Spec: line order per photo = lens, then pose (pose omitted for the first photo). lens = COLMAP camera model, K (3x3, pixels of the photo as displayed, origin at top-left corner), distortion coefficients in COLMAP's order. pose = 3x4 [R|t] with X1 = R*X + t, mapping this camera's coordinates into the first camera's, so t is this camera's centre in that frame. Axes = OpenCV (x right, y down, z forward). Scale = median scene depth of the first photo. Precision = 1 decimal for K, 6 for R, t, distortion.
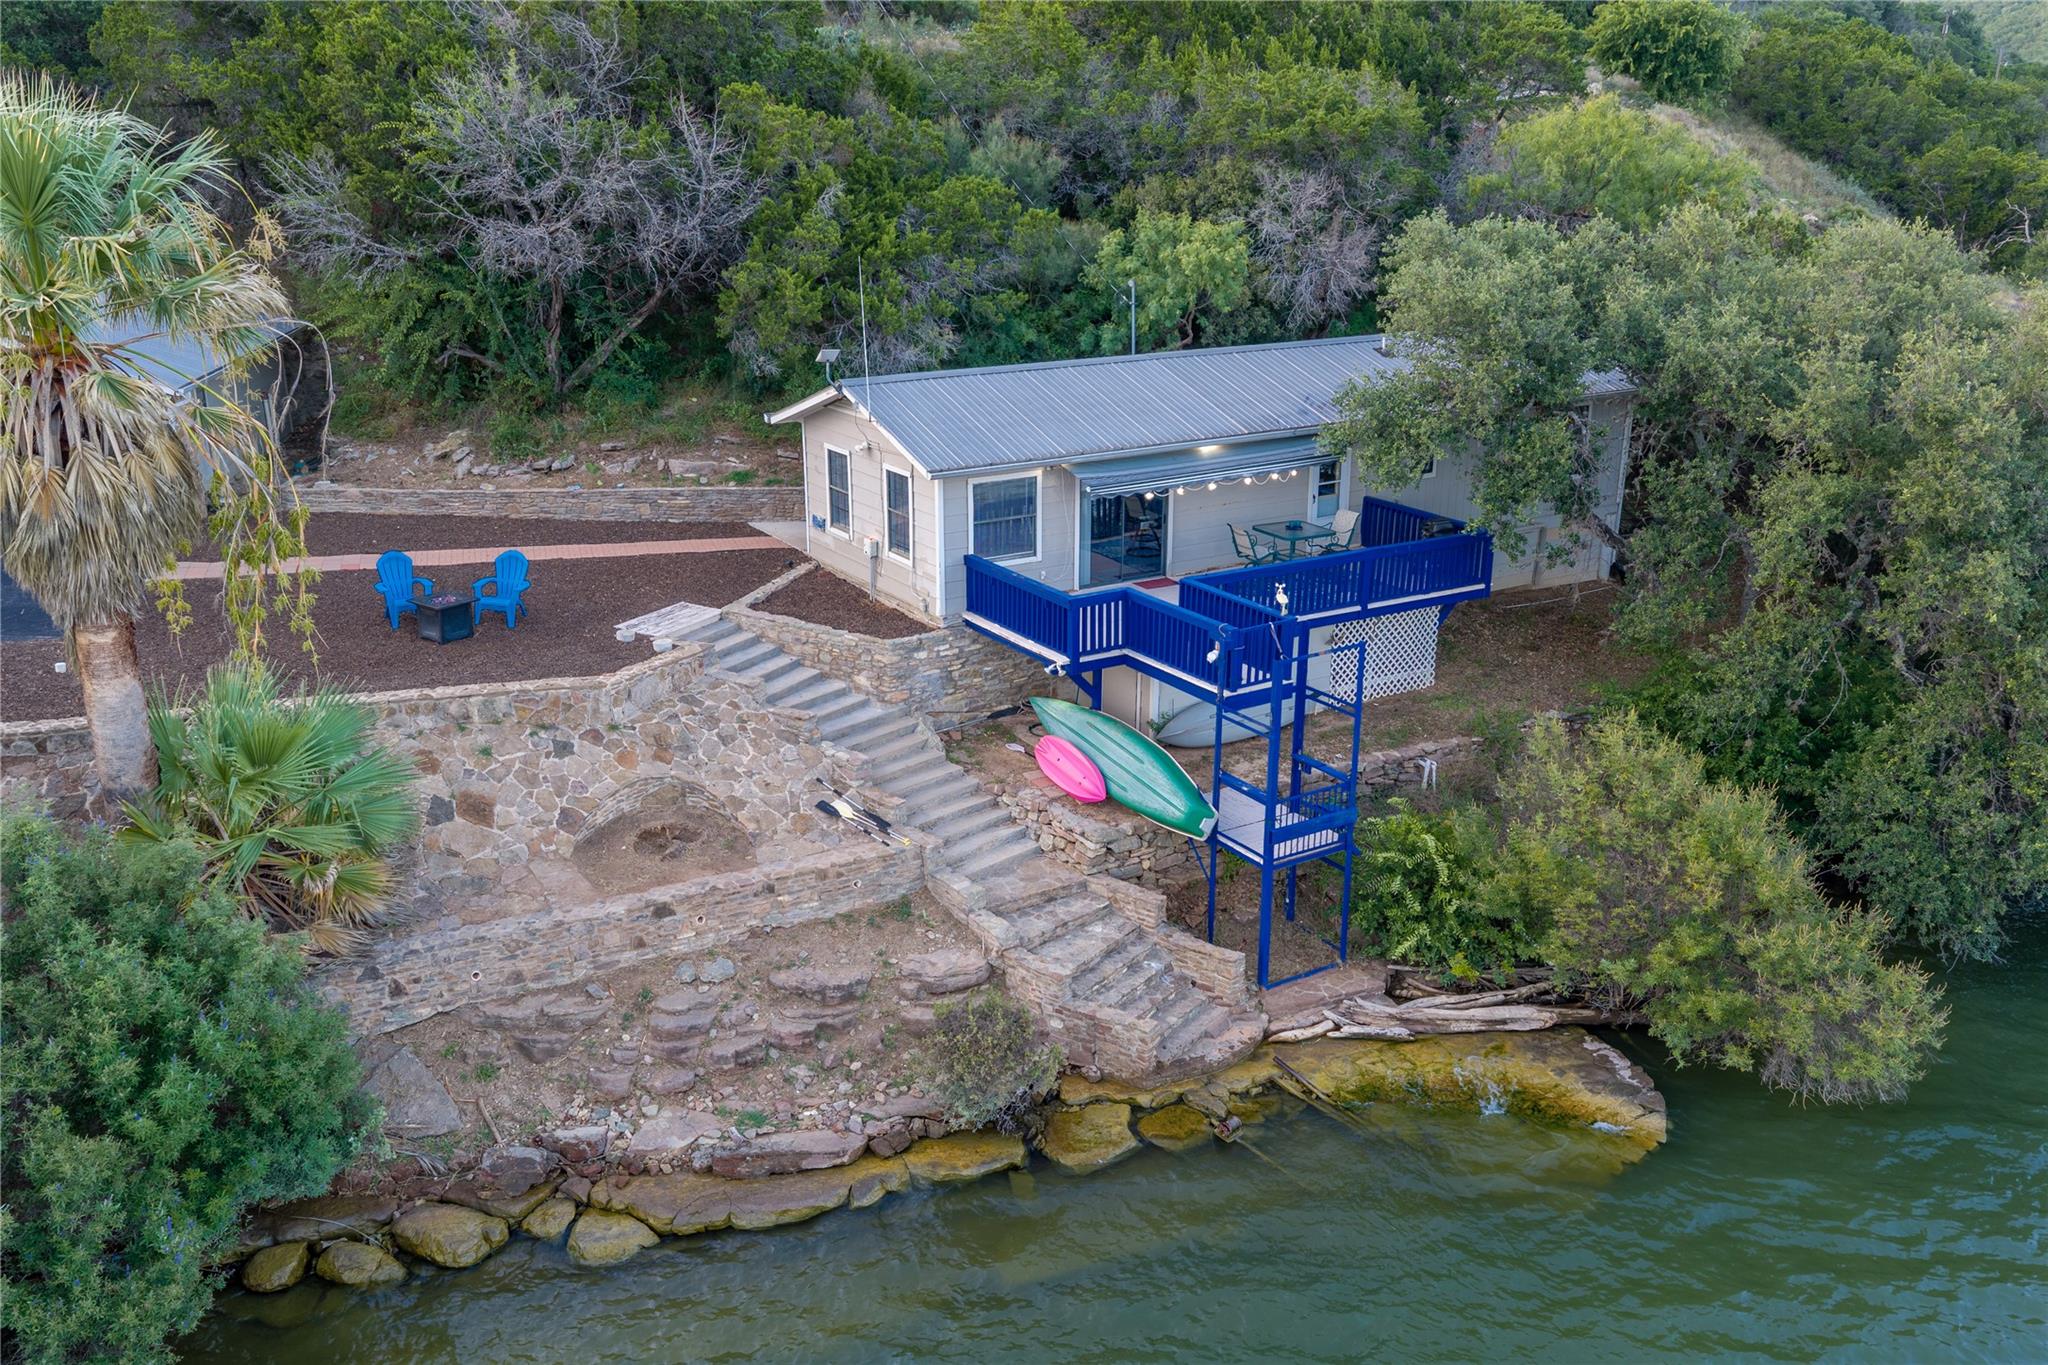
lens RADIAL K [[1699.2, 0, 1026.7], [0, 1699.2, 690.8], [0, 0, 1]] dist [0.041028, -0.088502]
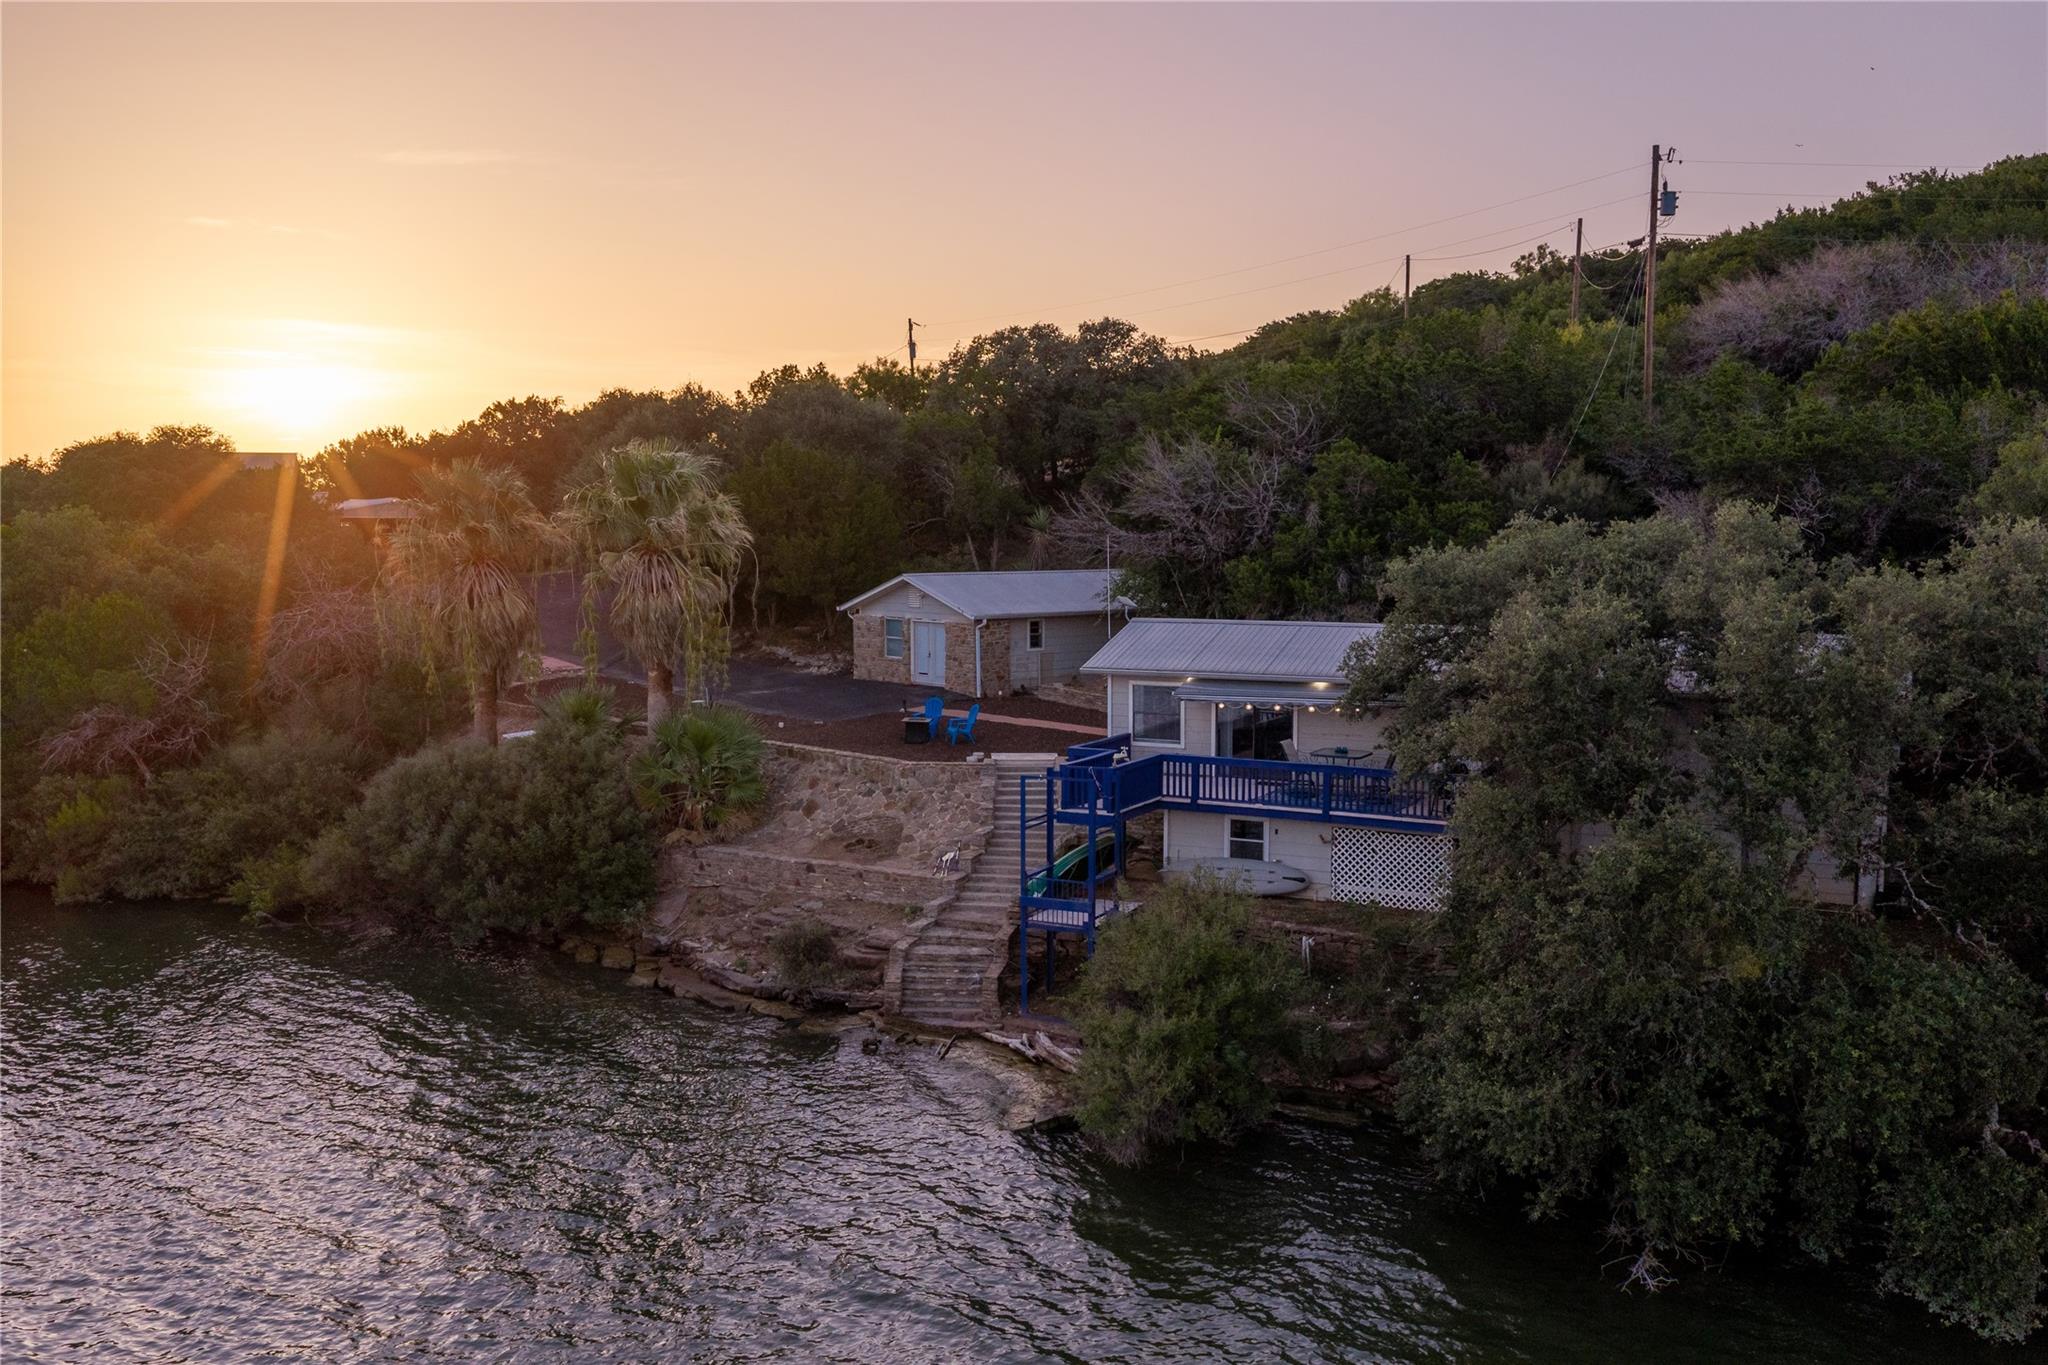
lens RADIAL K [[1699.2, 0, 1026.7], [0, 1699.2, 690.8], [0, 0, 1]] dist [0.041028, -0.088502]
pose [[0.515202, 0.077036, -0.853600, 1.353320], [-0.271982, 0.959169, -0.077596, 0.025491], [0.812768, 0.272141, 0.515118, 0.201408]]
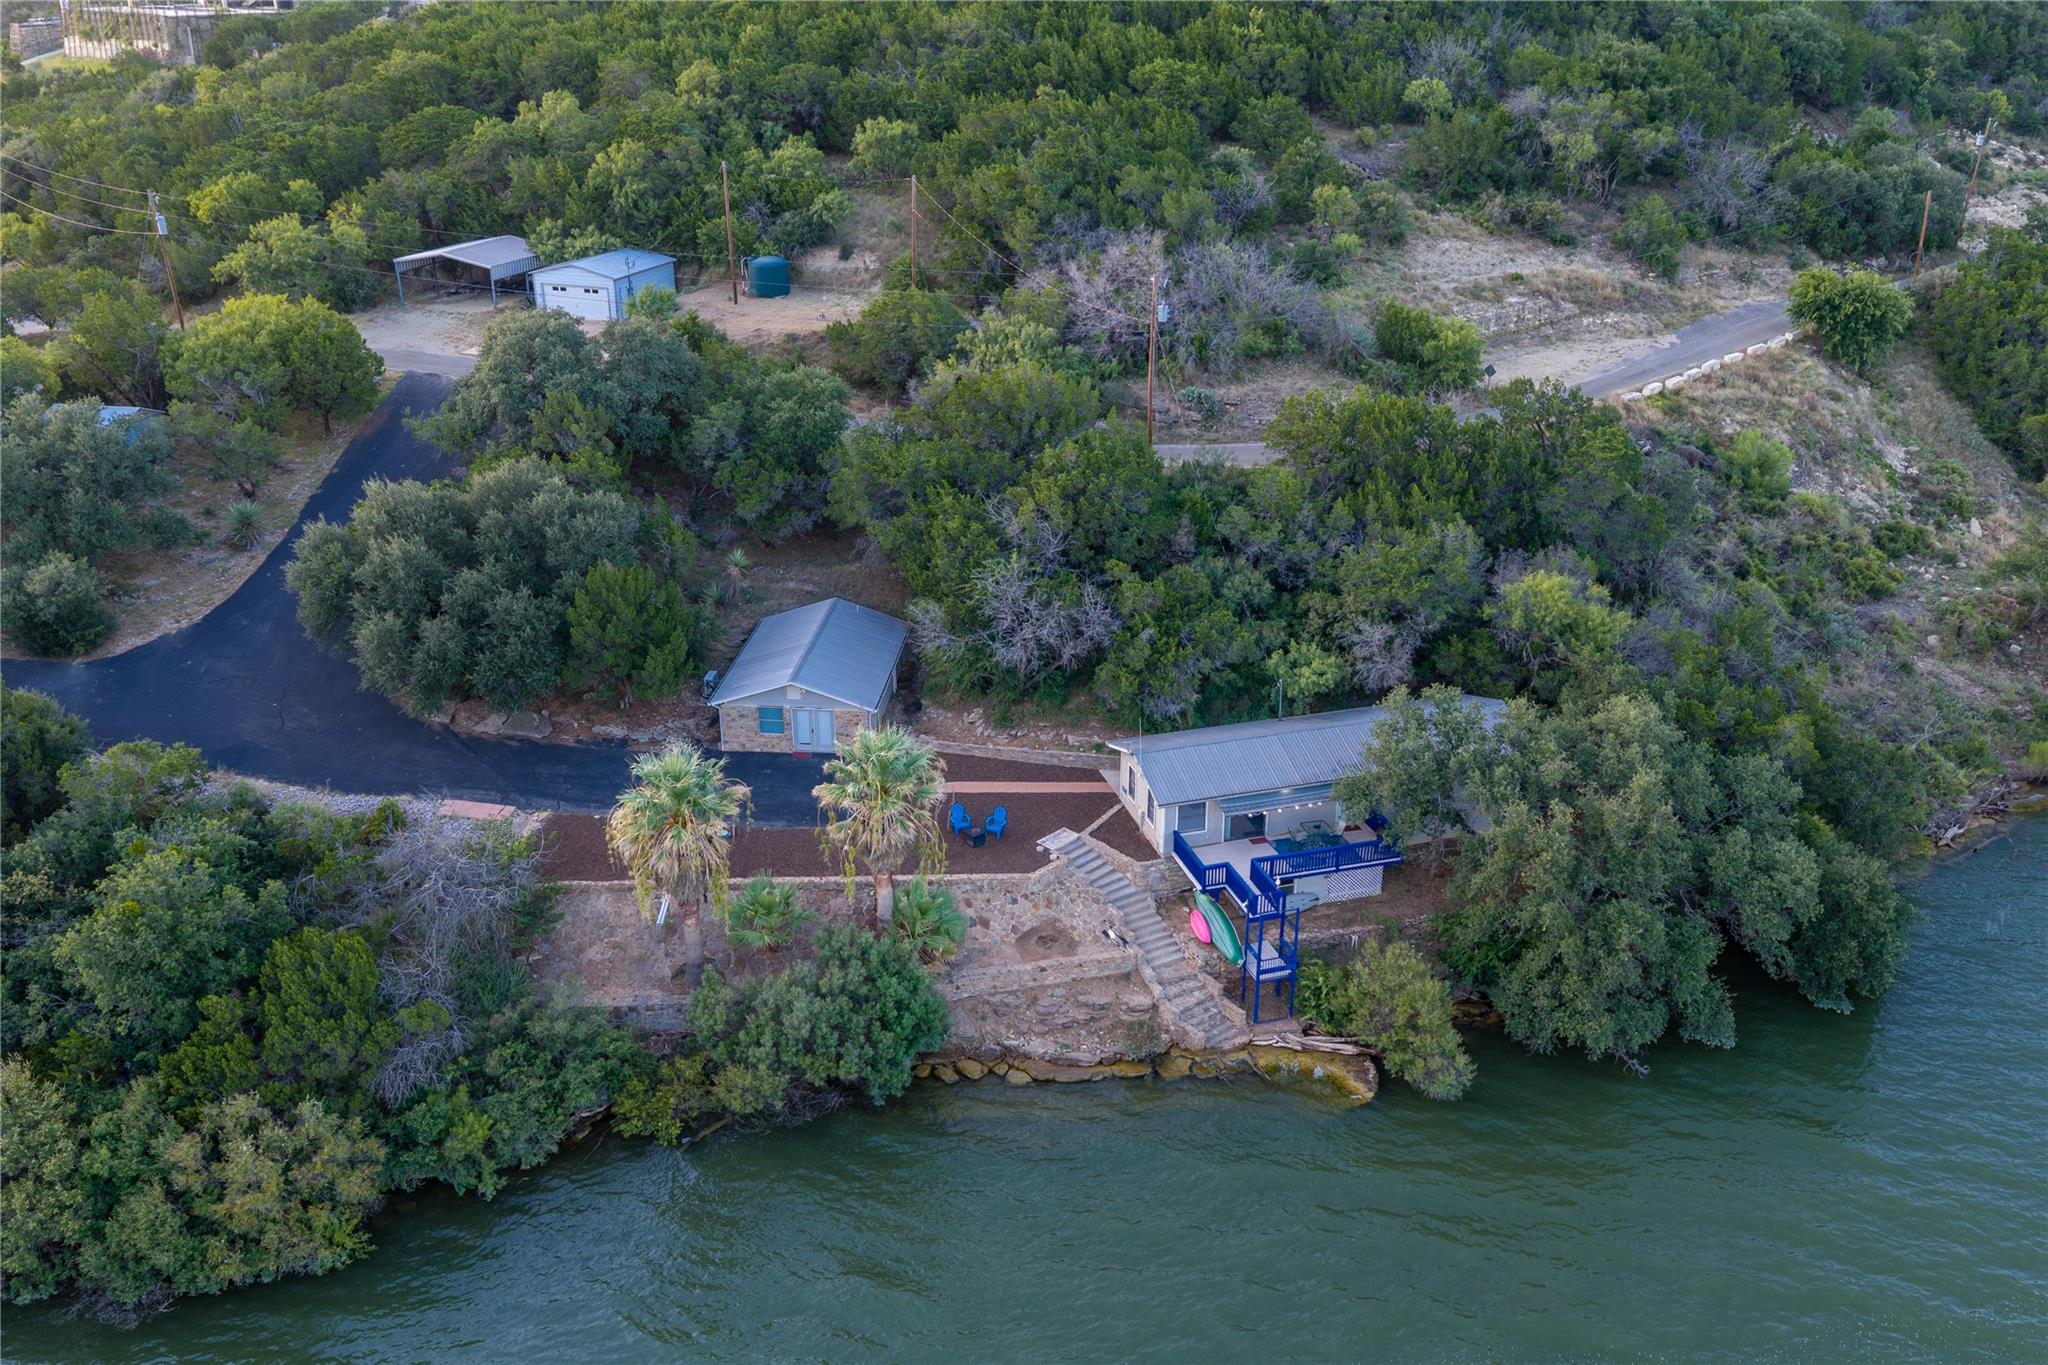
lens RADIAL K [[1699.2, 0, 1026.7], [0, 1699.2, 690.8], [0, 0, 1]] dist [0.041028, -0.088502]
pose [[0.965776, 0.103590, -0.237794, 0.384445], [-0.081119, 0.991427, 0.102435, -0.612069], [0.246367, -0.079640, 0.965899, -1.705331]]
